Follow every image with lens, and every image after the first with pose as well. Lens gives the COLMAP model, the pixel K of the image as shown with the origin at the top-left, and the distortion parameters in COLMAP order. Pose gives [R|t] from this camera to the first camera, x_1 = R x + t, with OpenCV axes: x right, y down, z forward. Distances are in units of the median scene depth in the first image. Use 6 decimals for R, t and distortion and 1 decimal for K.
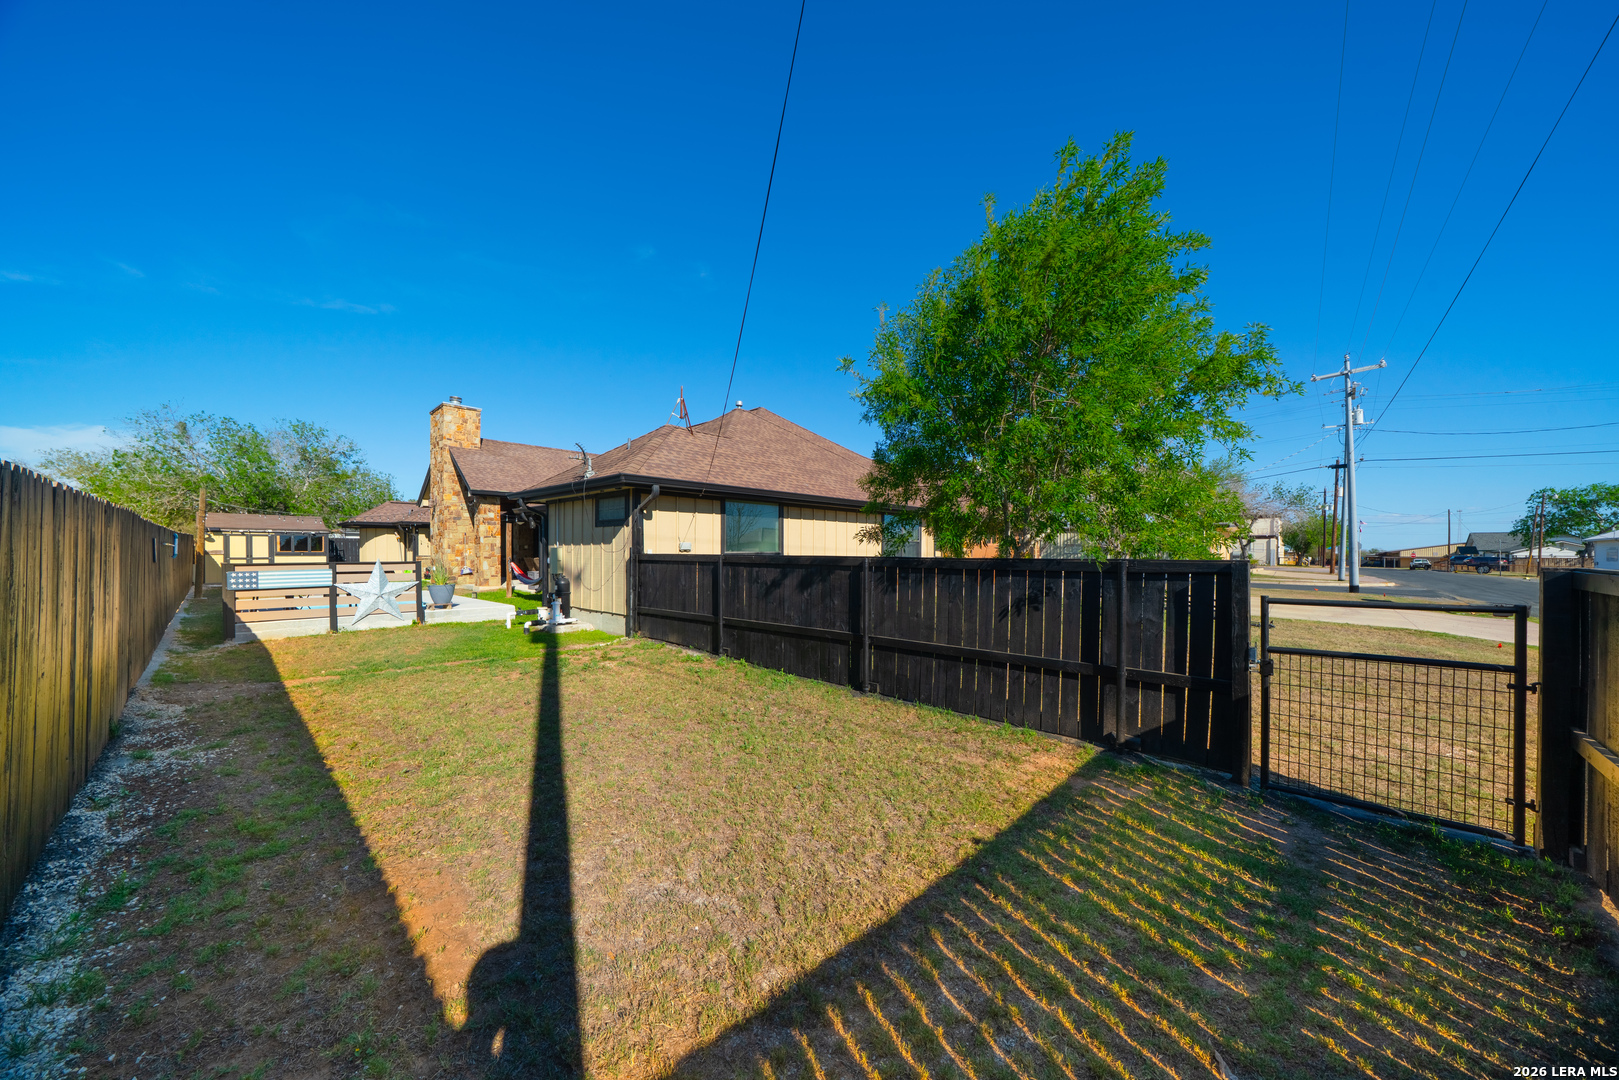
lens RADIAL K [[543.9, 0, 802.8], [0, 543.9, 558.0], [0, 0, 1]] dist [-0.000275, -0.000066]
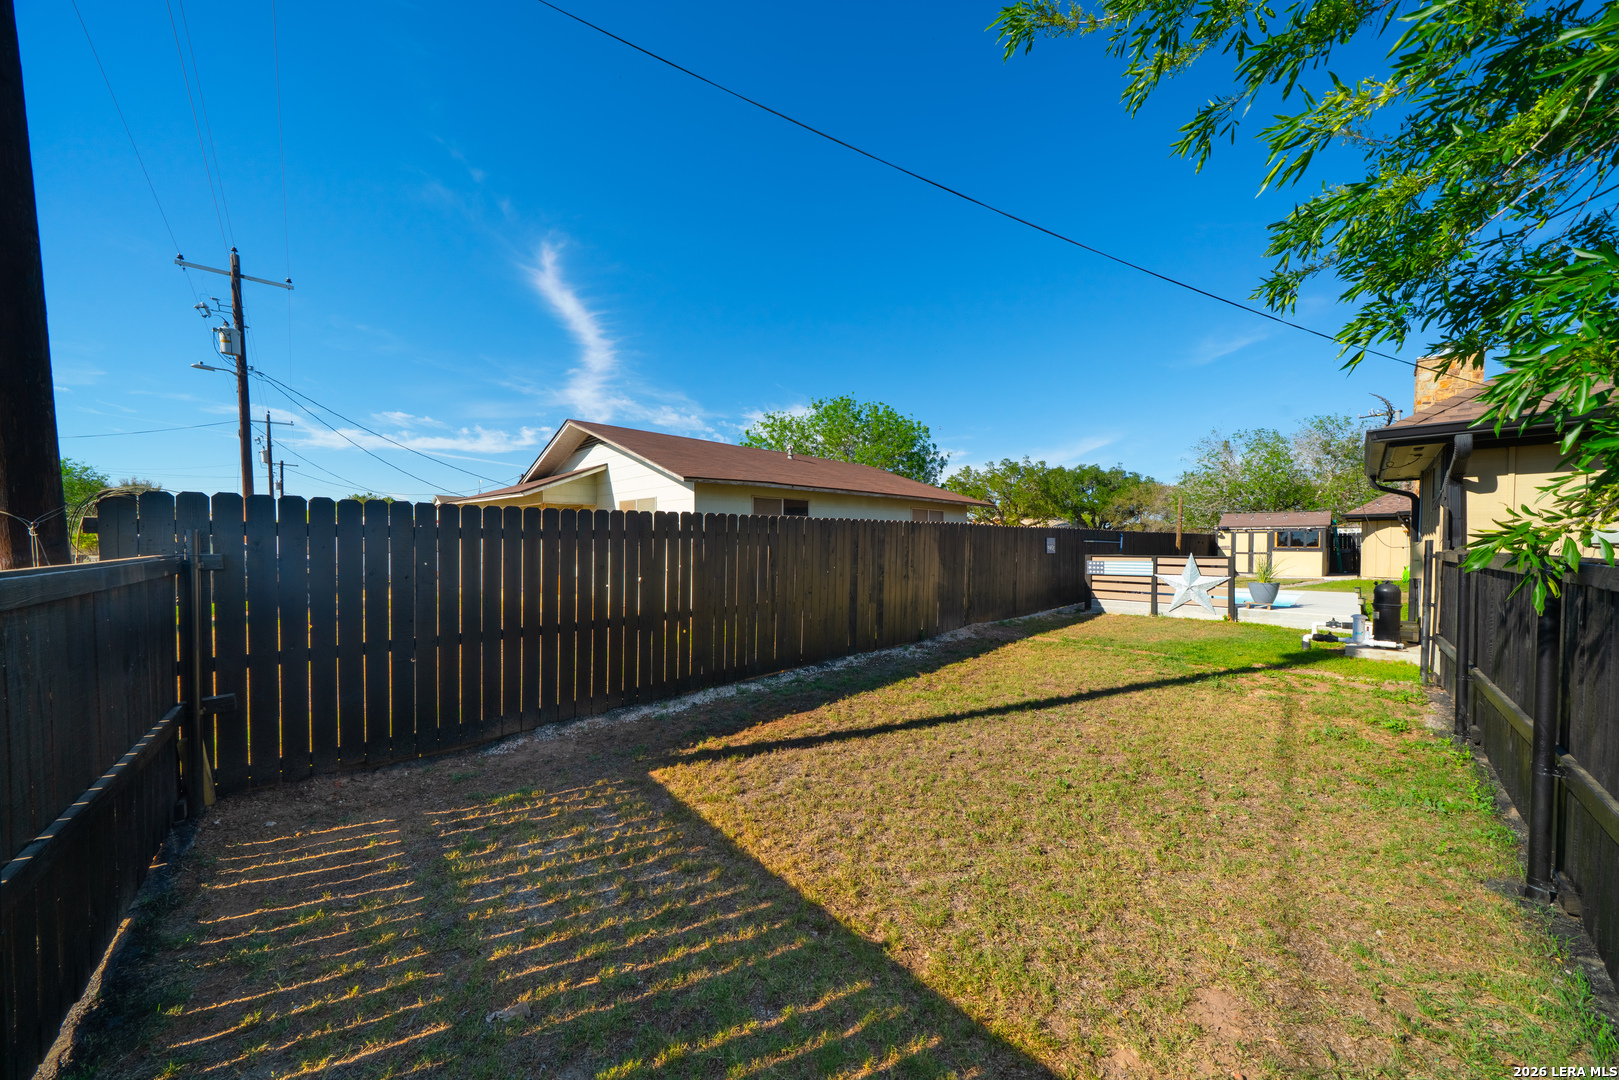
lens RADIAL K [[543.9, 0, 802.8], [0, 543.9, 558.0], [0, 0, 1]] dist [-0.000275, -0.000066]
pose [[-0.041809, 0.020900, -0.998907, 0.331823], [-0.013025, 0.999685, 0.021462, -0.002611], [0.999041, 0.013908, -0.041523, 0.293360]]
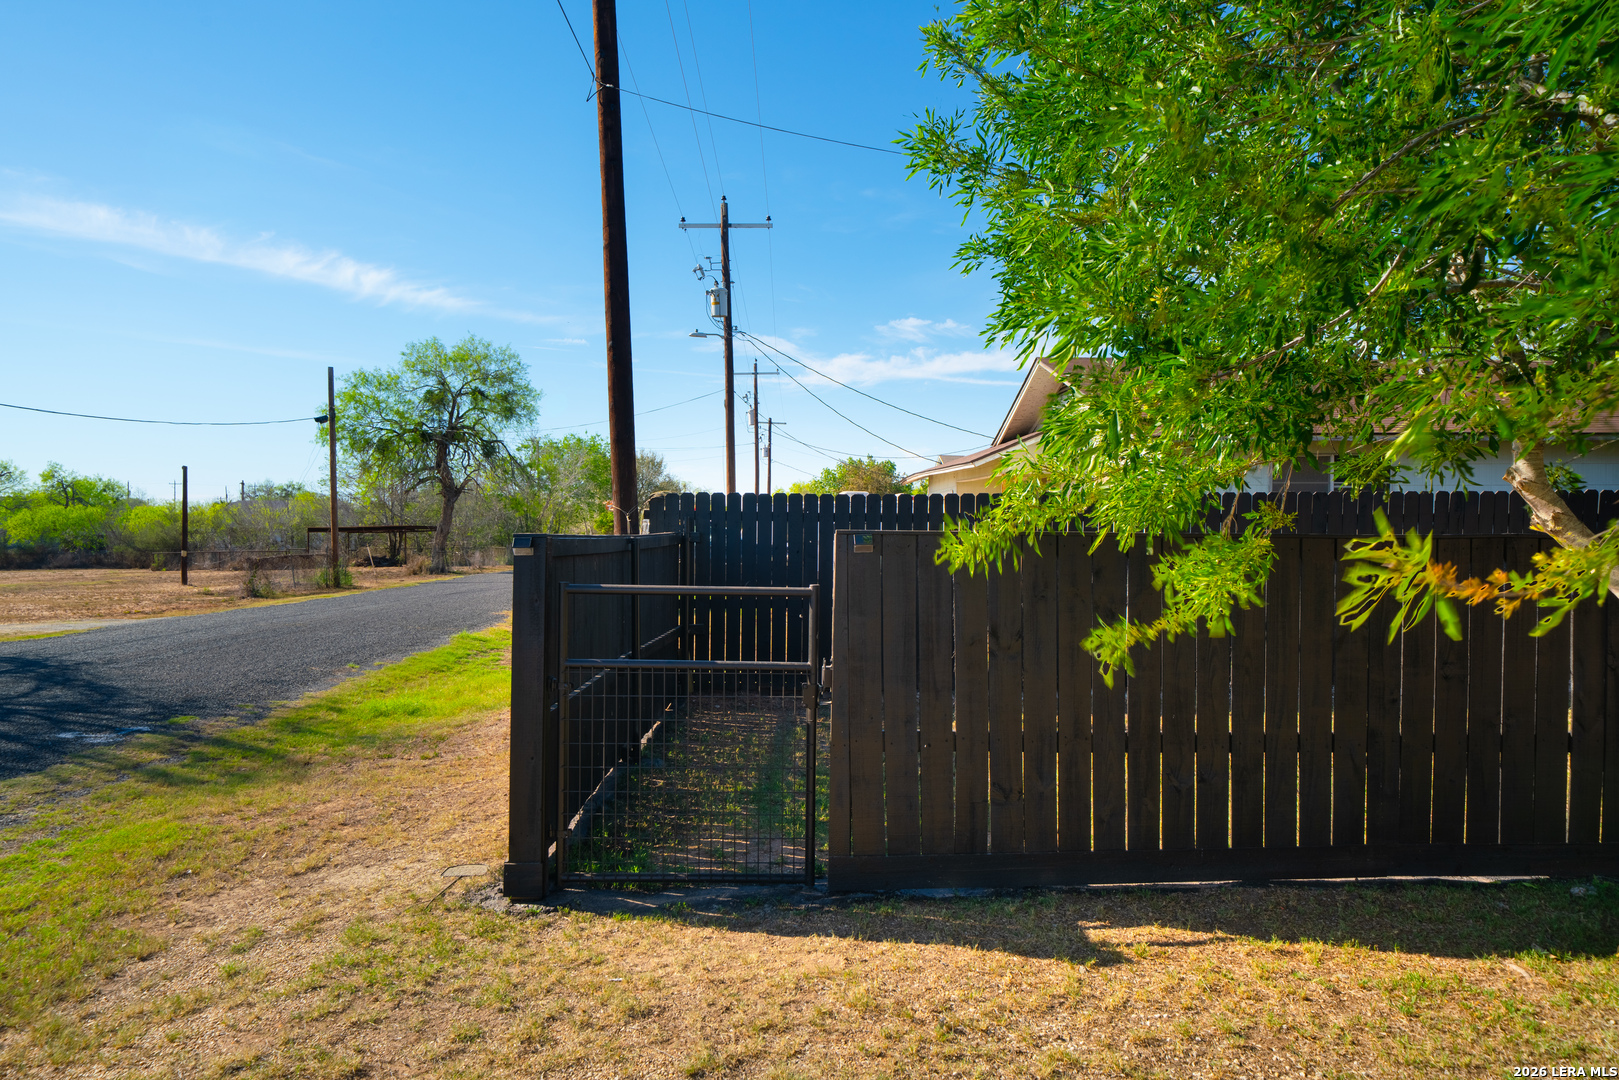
lens RADIAL K [[1123.9, 0, 809.5], [0, 1123.9, 540.0], [0, 0, 1]] dist [0.000574, 0.000033]
pose [[-0.701484, 0.004255, -0.712673, 0.595976], [-0.008616, 0.999858, 0.014450, -0.002117], [0.712633, 0.016277, -0.701348, 0.618545]]
